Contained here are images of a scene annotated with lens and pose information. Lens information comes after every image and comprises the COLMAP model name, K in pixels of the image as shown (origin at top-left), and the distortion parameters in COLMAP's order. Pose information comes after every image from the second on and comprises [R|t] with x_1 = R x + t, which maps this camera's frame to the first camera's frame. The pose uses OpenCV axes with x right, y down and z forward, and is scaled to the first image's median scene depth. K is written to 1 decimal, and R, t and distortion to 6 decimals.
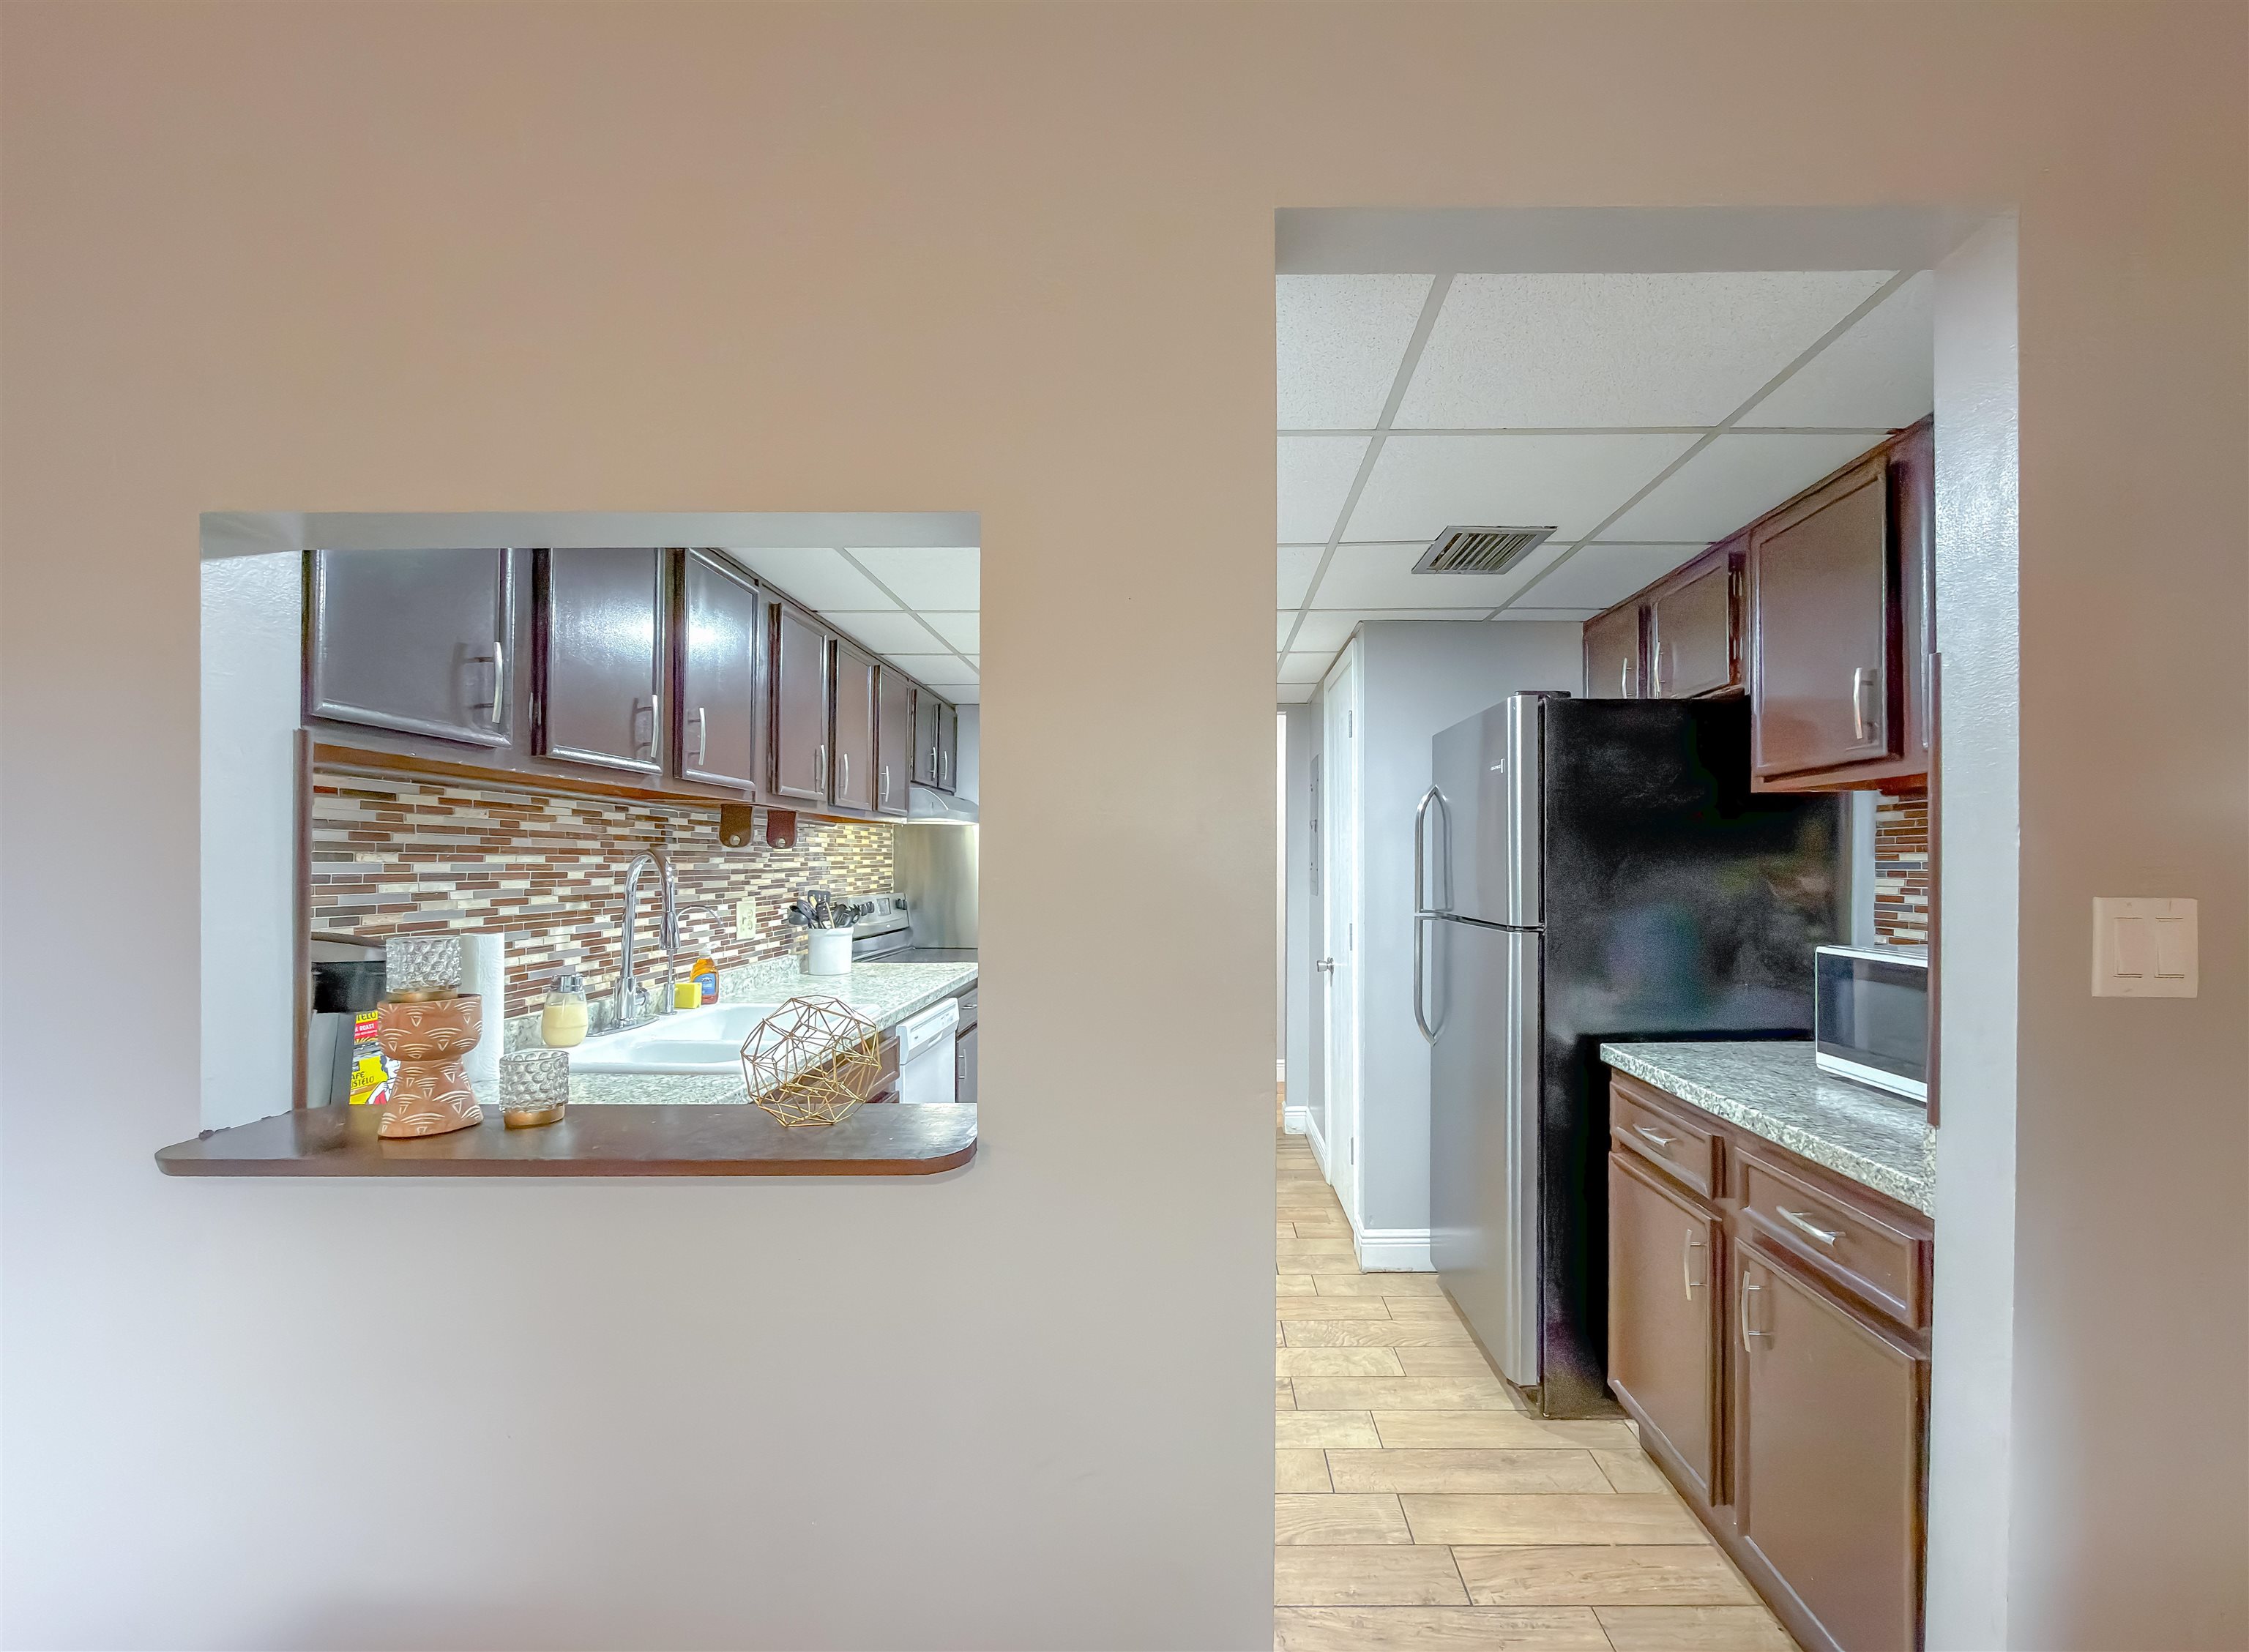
lens RADIAL K [[981.0, 0, 1198.9], [0, 981.0, 864.8], [0, 0, 1]] dist [0.000647, 0.000213]
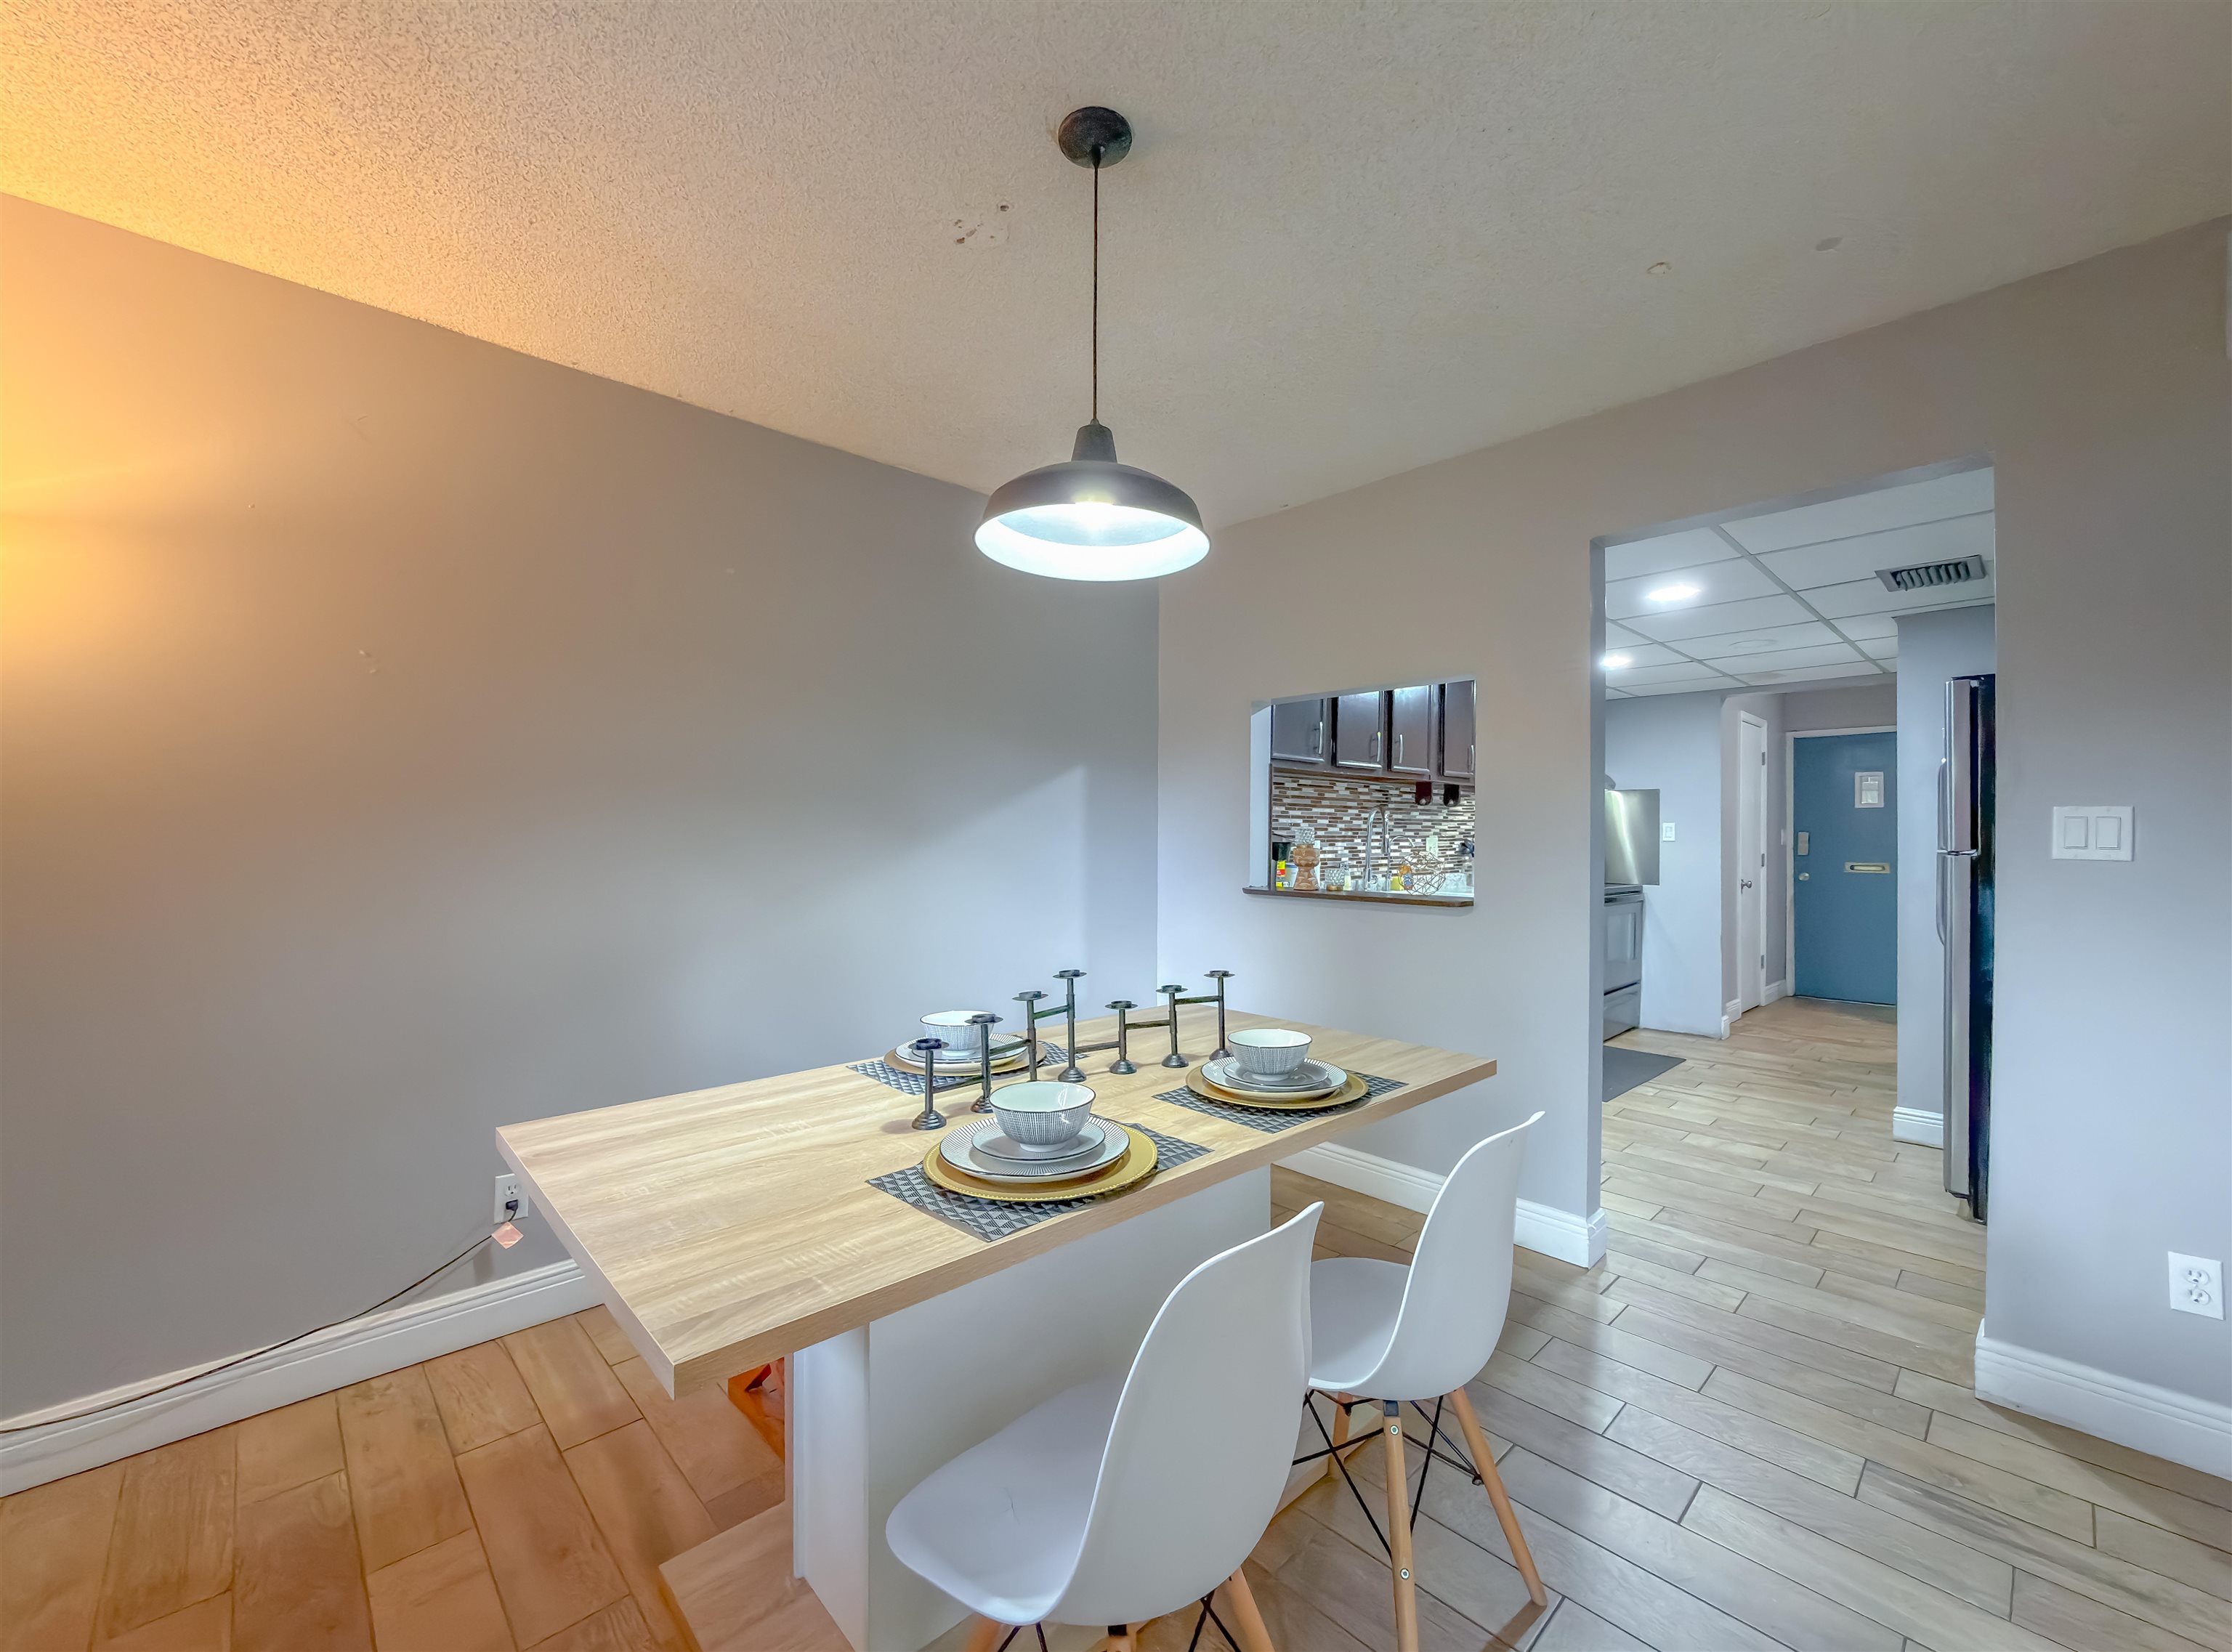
lens RADIAL K [[946.2, 0, 1111.2], [0, 946.2, 833.5], [0, 0, 1]] dist [-0.000307, -0.000087]
pose [[0.690955, 0.003449, -0.722890, 0.427907], [-0.006980, 0.999974, -0.001900, 0.044647], [0.722865, 0.006359, 0.690961, -0.678973]]
